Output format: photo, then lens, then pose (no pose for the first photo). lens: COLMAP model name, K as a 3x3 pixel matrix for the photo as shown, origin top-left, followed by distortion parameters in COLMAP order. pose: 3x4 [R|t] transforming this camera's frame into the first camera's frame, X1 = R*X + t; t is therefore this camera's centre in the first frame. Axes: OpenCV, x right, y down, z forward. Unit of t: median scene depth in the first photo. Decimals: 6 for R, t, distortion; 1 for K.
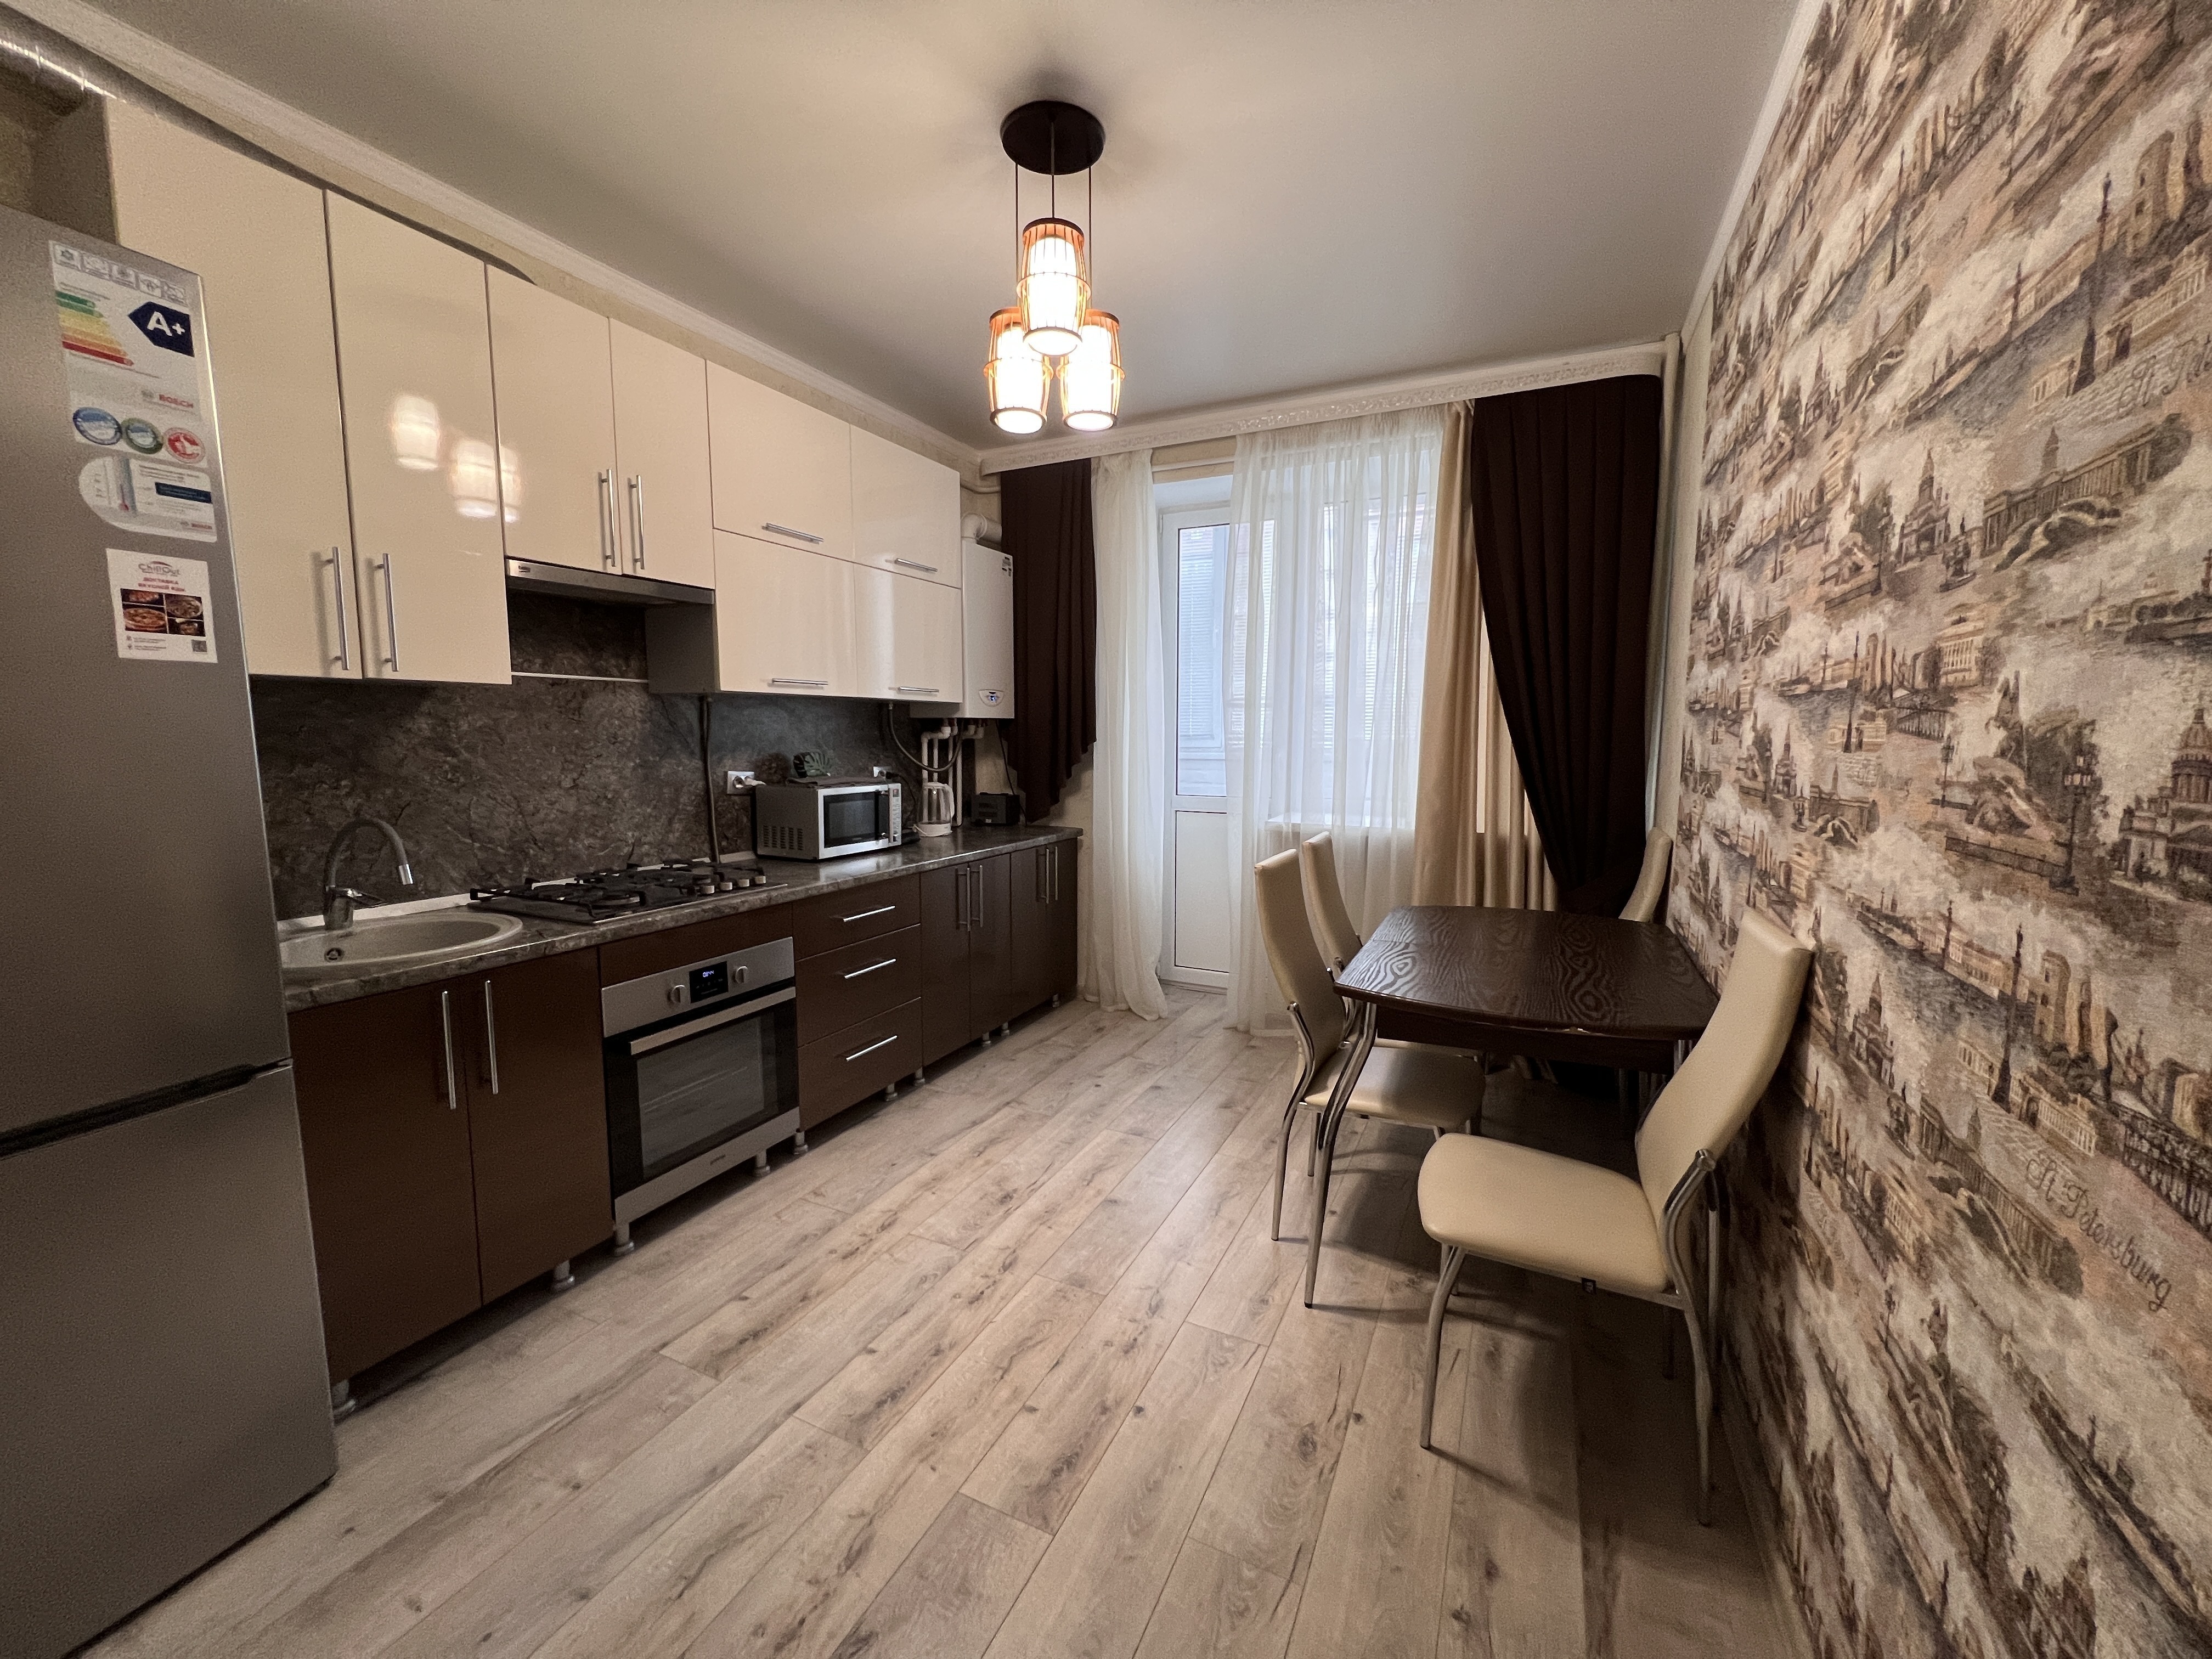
lens RADIAL K [[879.5, 0, 1088.2], [0, 879.5, 832.4], [0, 0, 1]] dist [-0.001241, 0.000114]
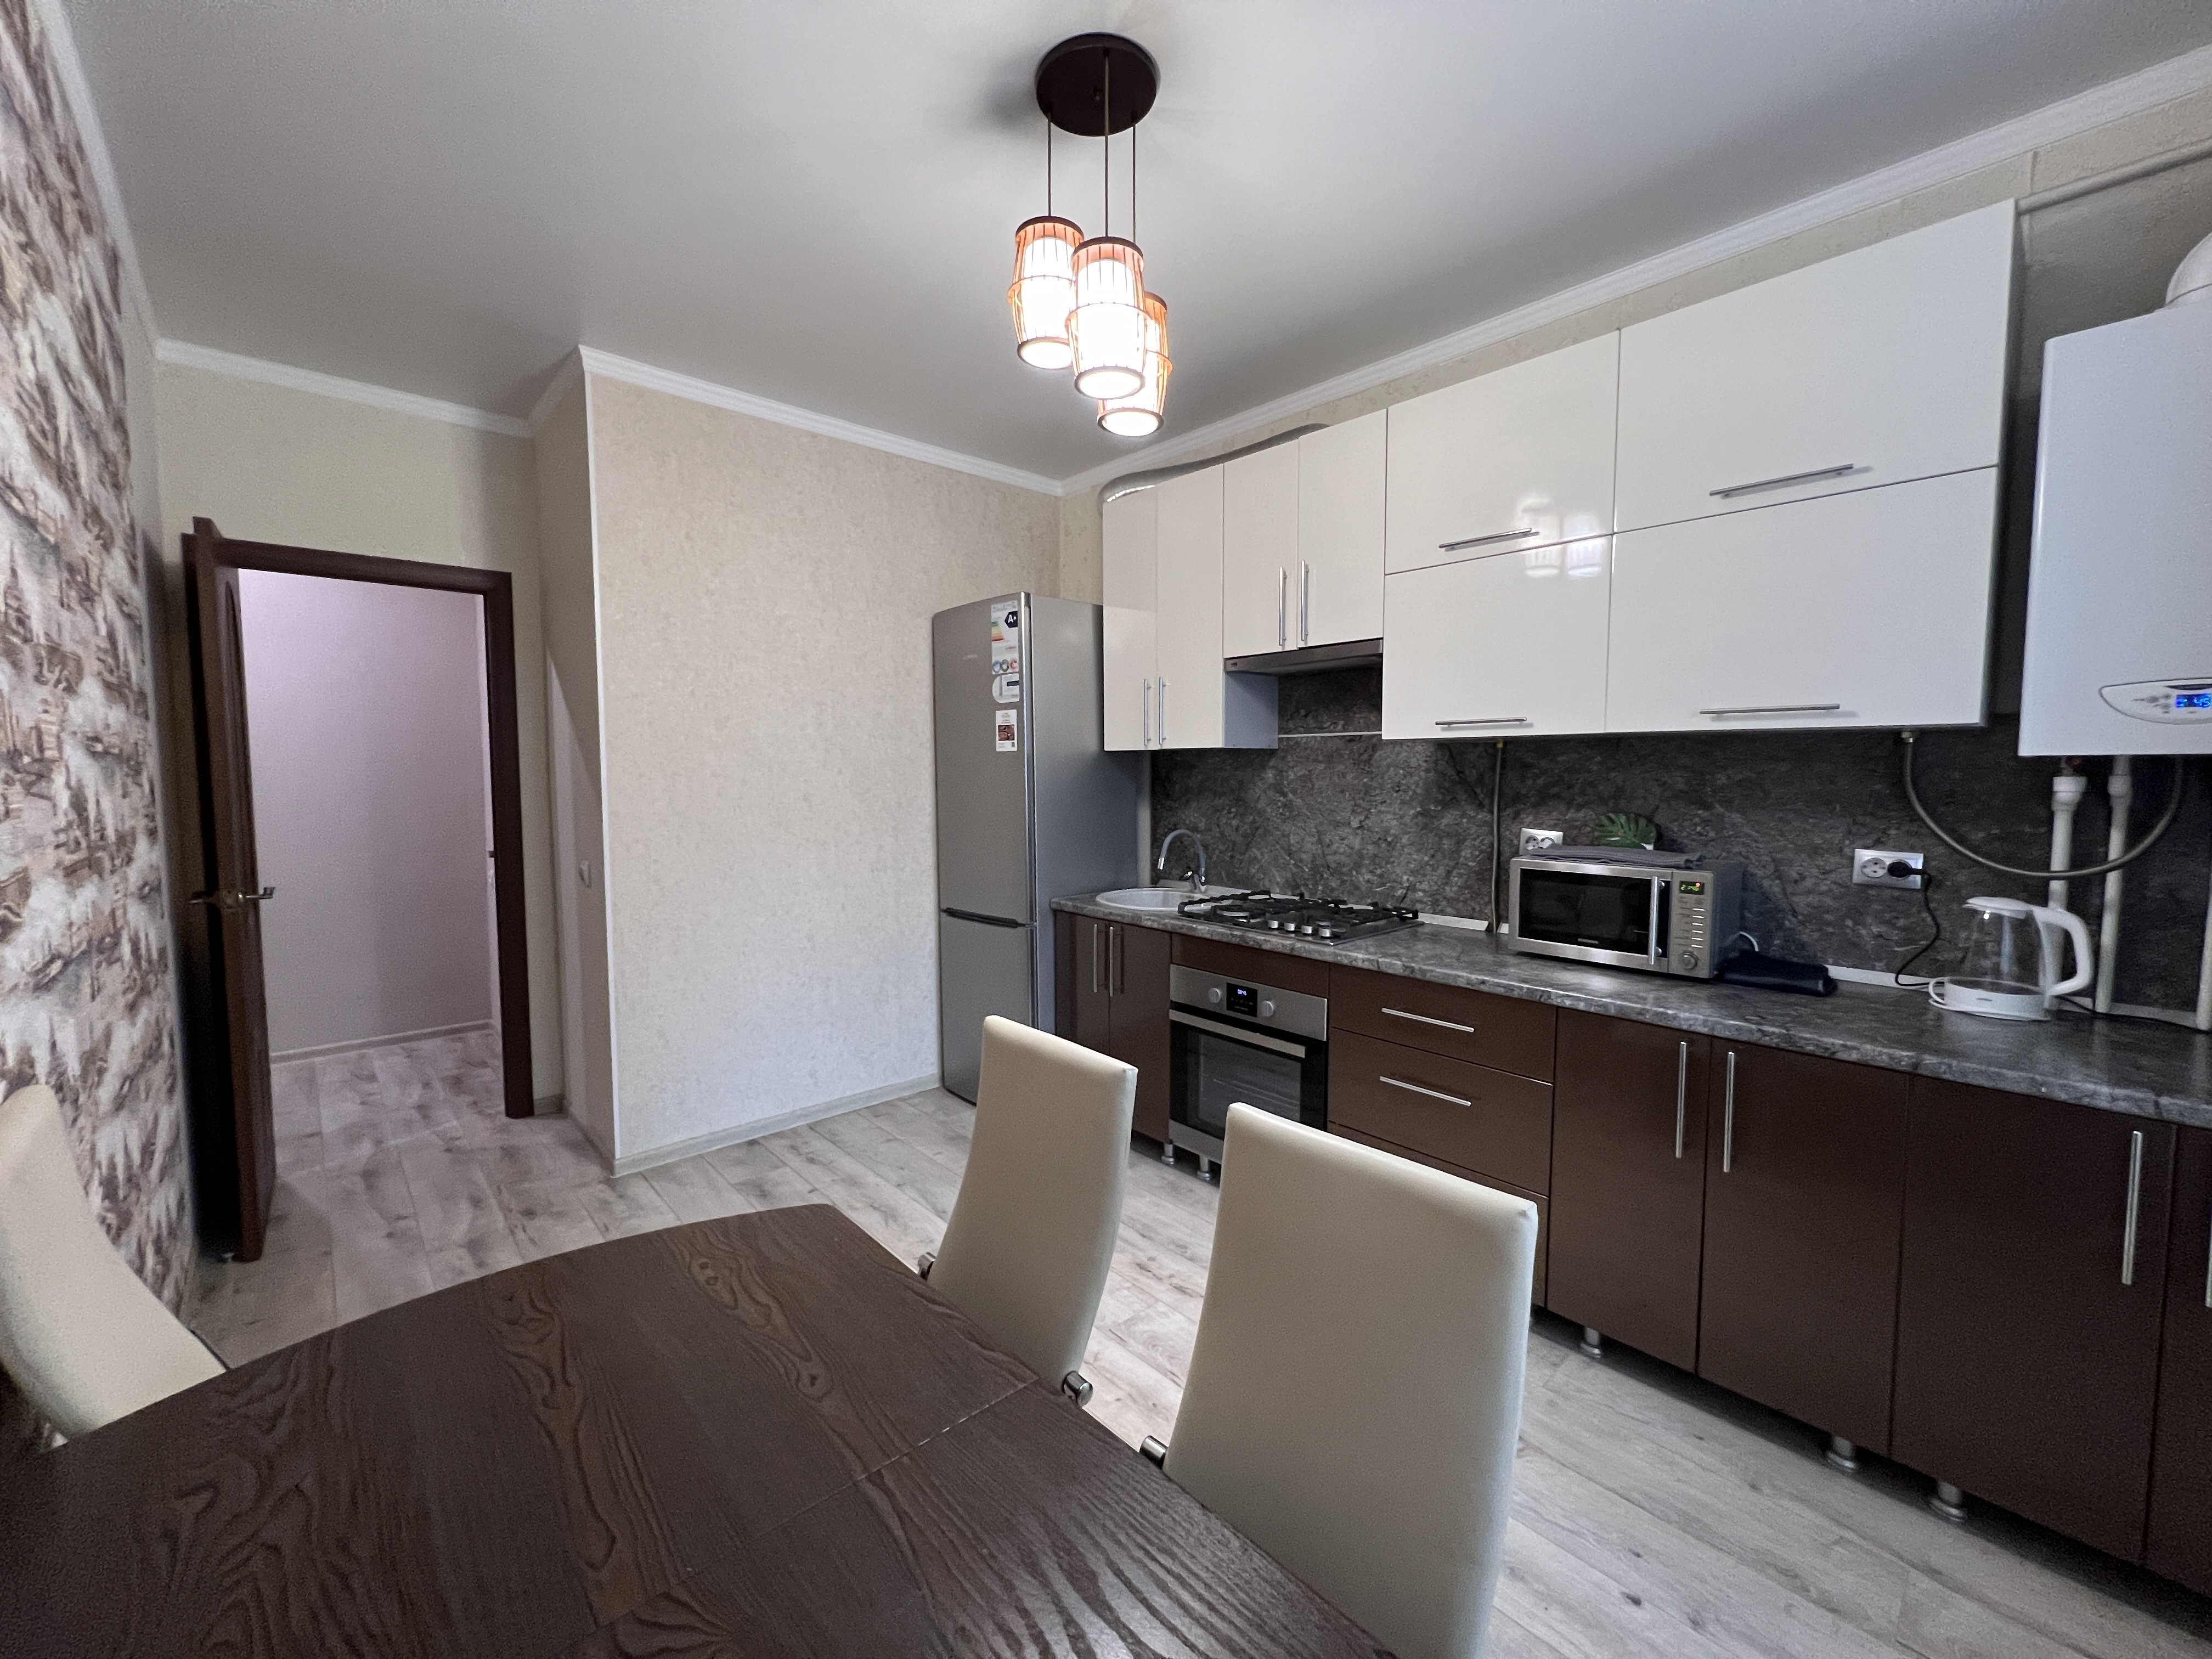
lens RADIAL K [[880.5, 0, 1141.6], [0, 880.5, 824.4], [0, 0, 1]] dist [0.001238, 0.000256]
pose [[-0.334748, 0.054167, -0.940750, 0.658918], [-0.110133, 0.989255, 0.096149, -0.147186], [0.935850, 0.135793, -0.325185, 1.196990]]
